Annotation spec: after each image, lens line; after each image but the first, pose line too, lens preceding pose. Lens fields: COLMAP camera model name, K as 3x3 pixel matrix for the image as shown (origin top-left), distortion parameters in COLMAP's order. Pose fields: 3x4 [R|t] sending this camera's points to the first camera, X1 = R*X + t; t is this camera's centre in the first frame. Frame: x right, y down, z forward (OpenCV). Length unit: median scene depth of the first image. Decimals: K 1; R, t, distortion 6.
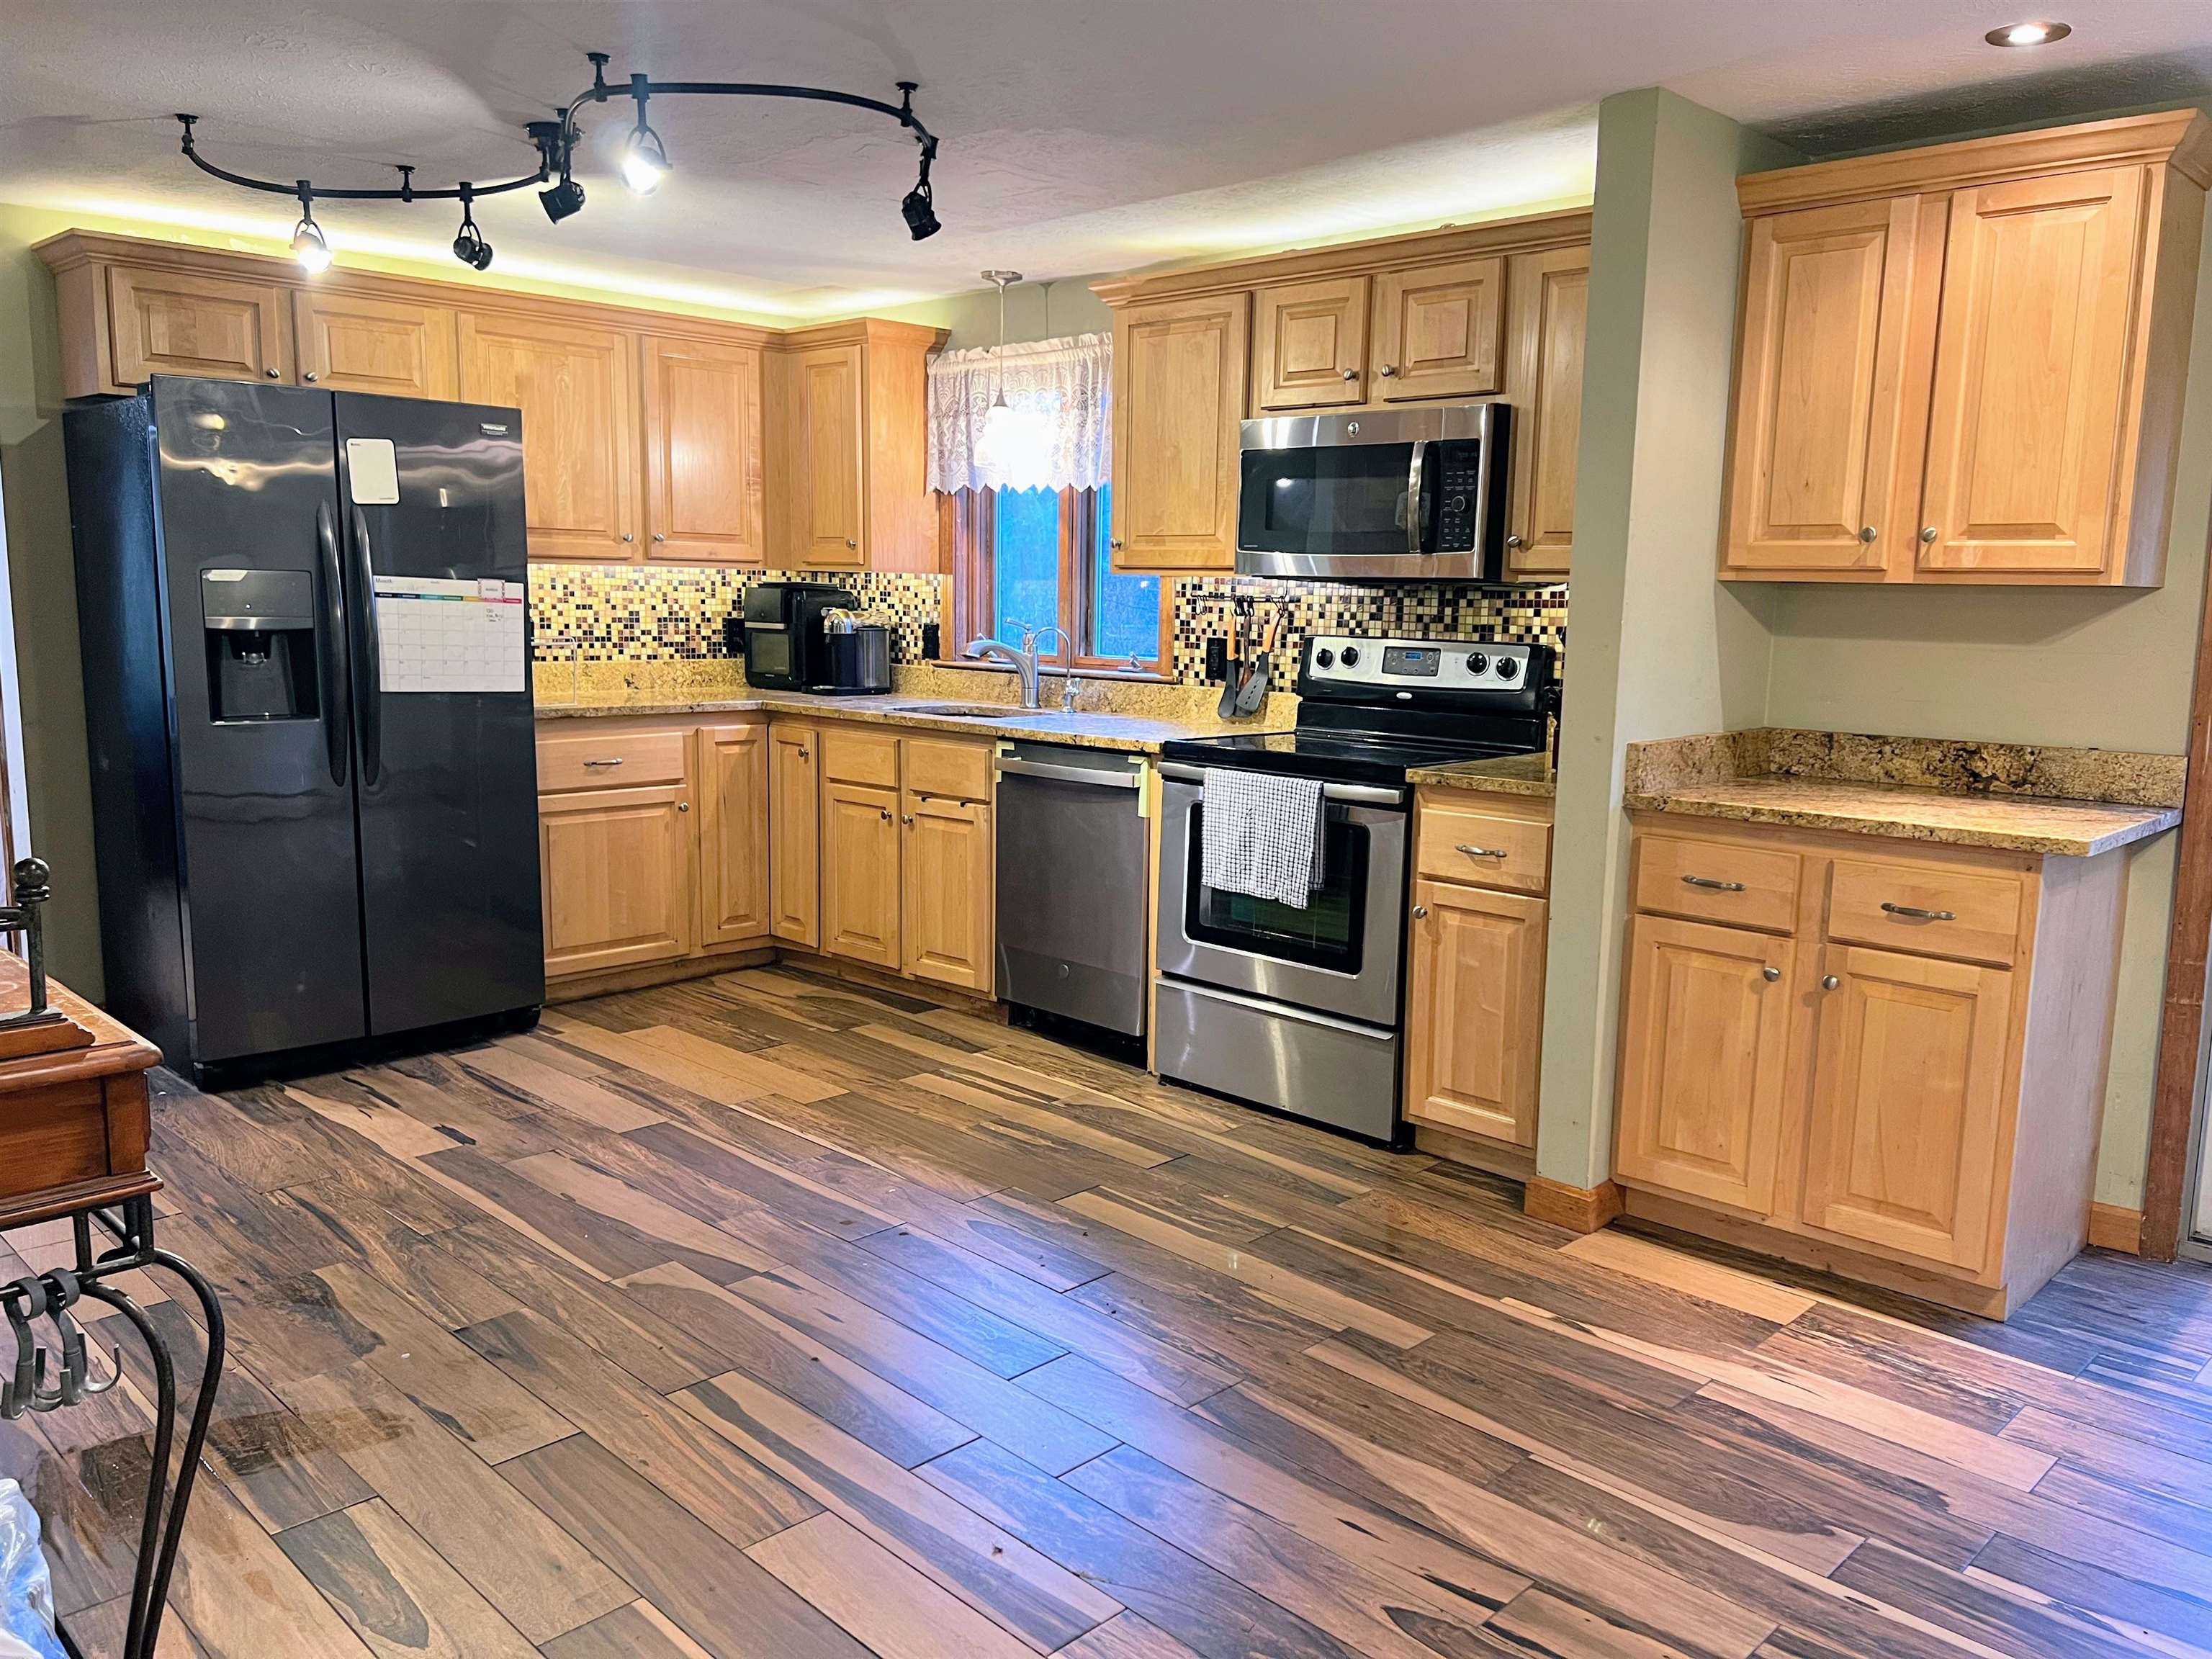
lens RADIAL K [[1661.6, 0, 1114.5], [0, 1661.6, 833.4], [0, 0, 1]] dist [0.068669, -0.079629]
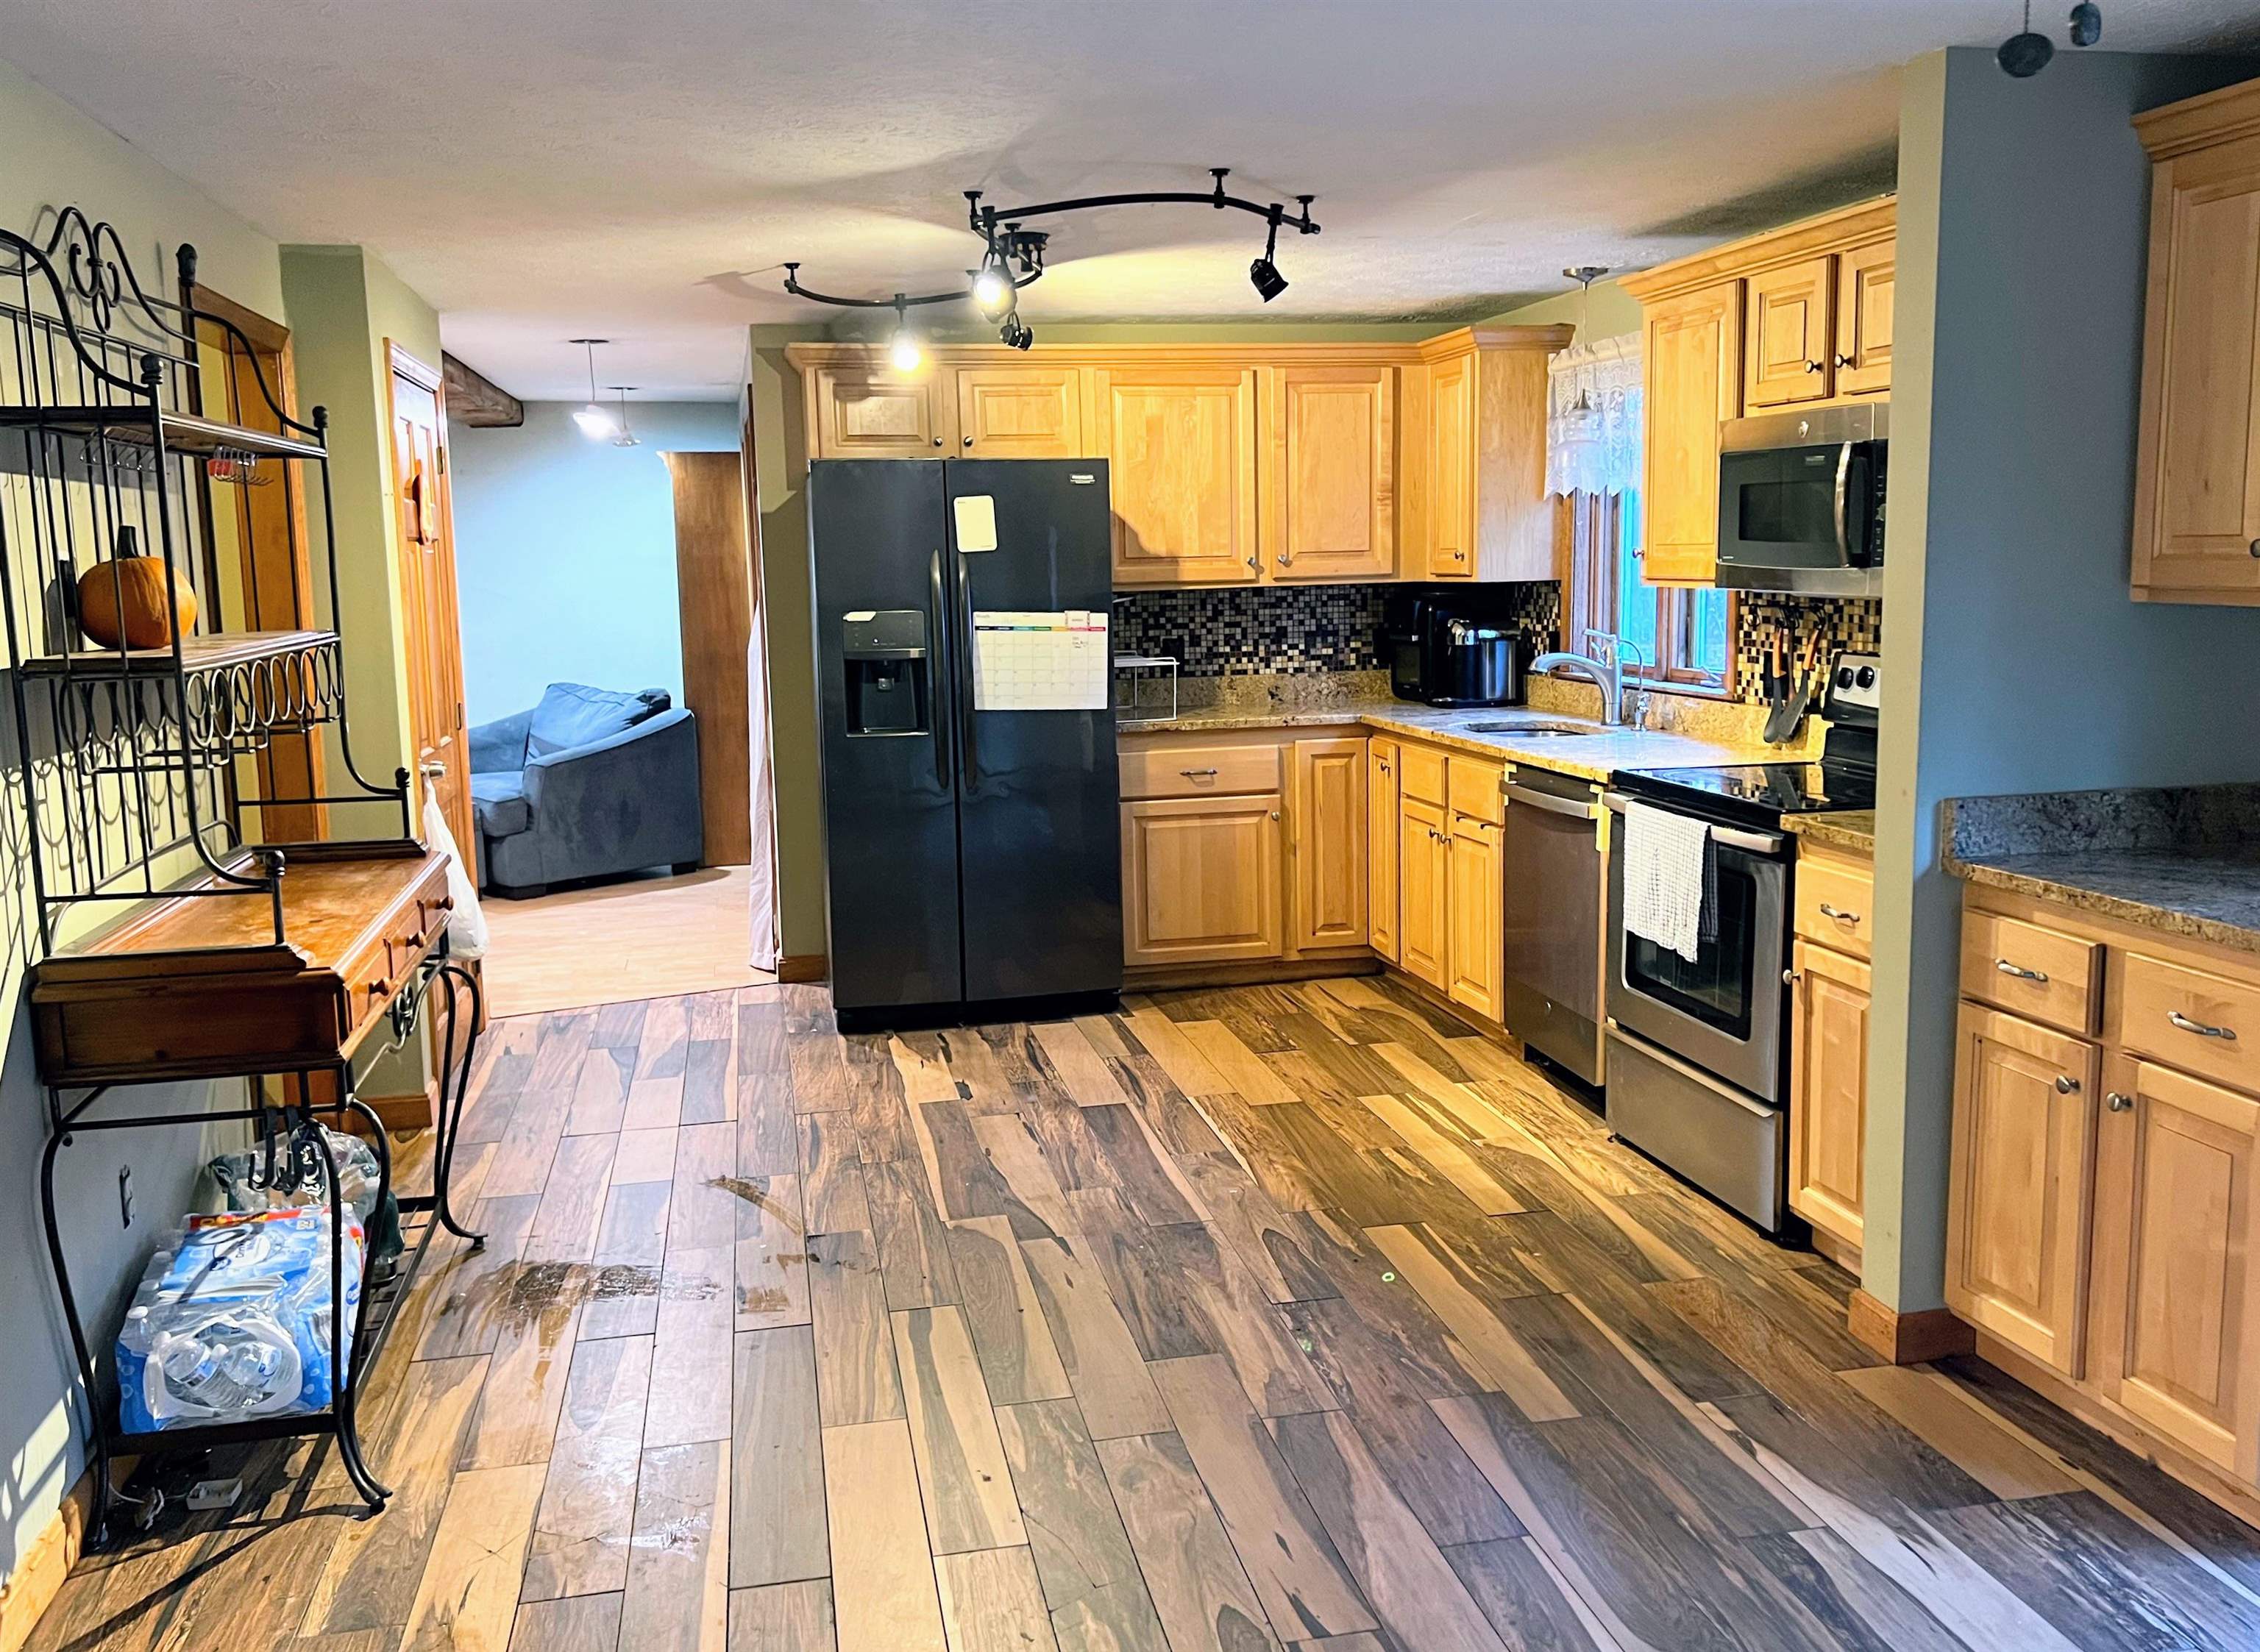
lens RADIAL K [[1852.7, 0, 1135.6], [0, 1852.7, 810.0], [0, 0, 1]] dist [0.096113, -0.150282]
pose [[0.831040, 0.040836, -0.554712, 0.436568], [-0.046014, 0.998930, 0.004602, -0.029284], [0.554307, 0.021700, 0.832030, -0.023957]]
